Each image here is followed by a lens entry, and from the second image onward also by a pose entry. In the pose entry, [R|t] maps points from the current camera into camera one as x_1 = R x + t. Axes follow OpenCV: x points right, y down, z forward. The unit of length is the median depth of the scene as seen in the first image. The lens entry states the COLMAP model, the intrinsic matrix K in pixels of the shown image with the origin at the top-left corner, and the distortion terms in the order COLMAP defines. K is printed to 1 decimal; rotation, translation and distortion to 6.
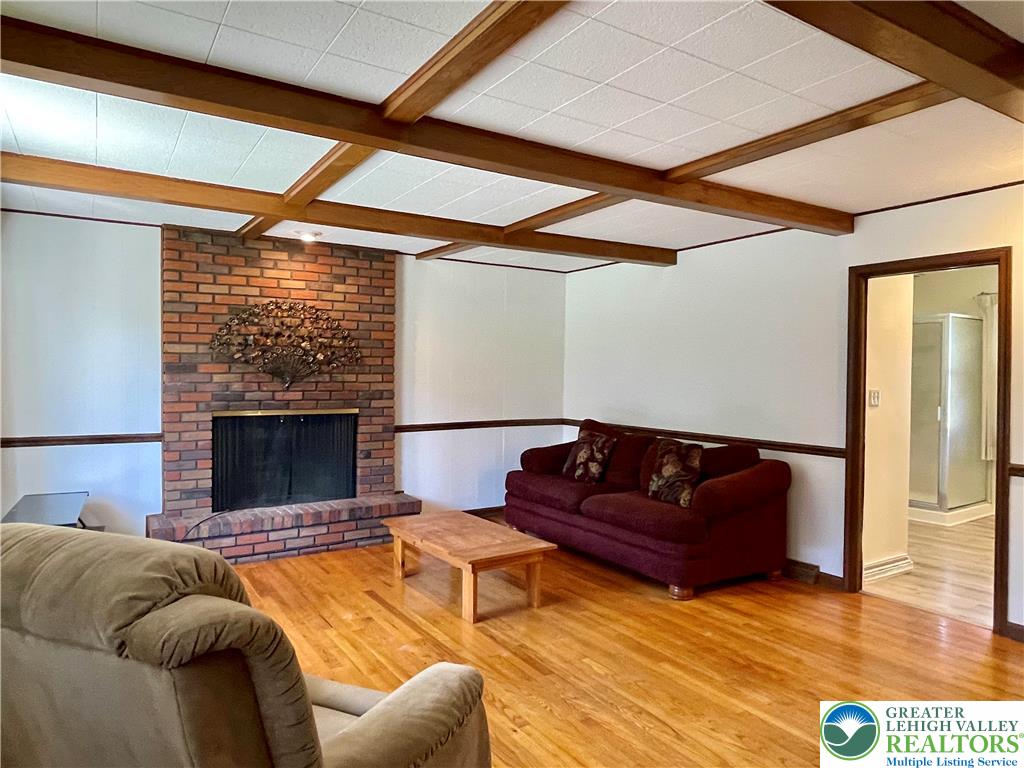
lens RADIAL K [[654.1, 0, 512.0], [0, 654.1, 384.0], [0, 0, 1]] dist [0.008404, -0.000097]
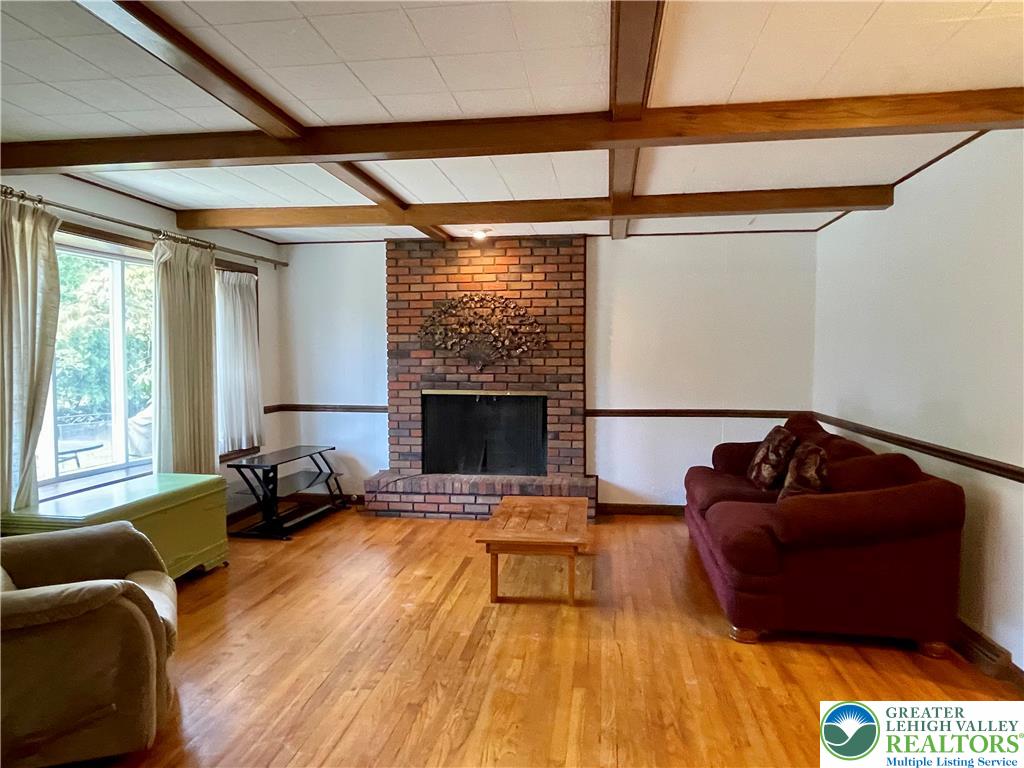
lens RADIAL K [[661.7, 0, 512.0], [0, 661.7, 384.0], [0, 0, 1]] dist [-0.003264, -0.002521]
pose [[0.764254, 0.018648, -0.644646, 0.443623], [-0.005558, 0.999735, 0.022330, 0.003042], [0.644891, -0.013483, 0.764155, 0.175122]]
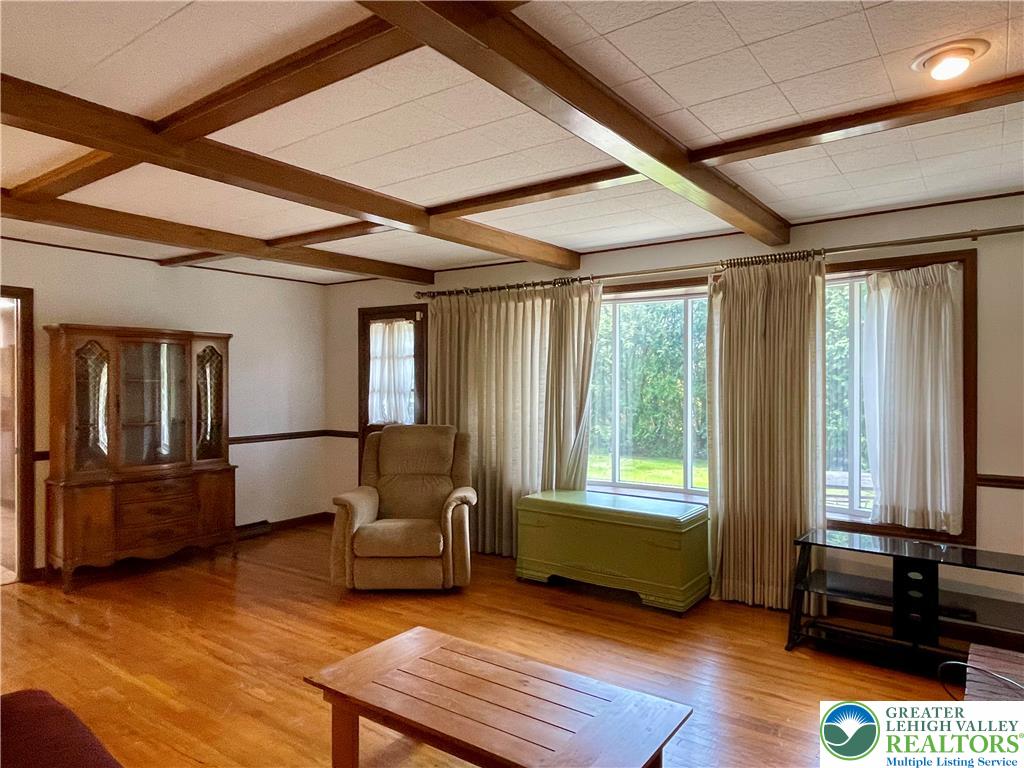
lens RADIAL K [[661.7, 0, 512.0], [0, 661.7, 384.0], [0, 0, 1]] dist [-0.003264, -0.002521]
pose [[-0.927205, -0.004968, -0.374521, 0.095803], [-0.015109, 0.999594, 0.024145, -0.034914], [0.374249, 0.028046, -0.926904, 1.238124]]
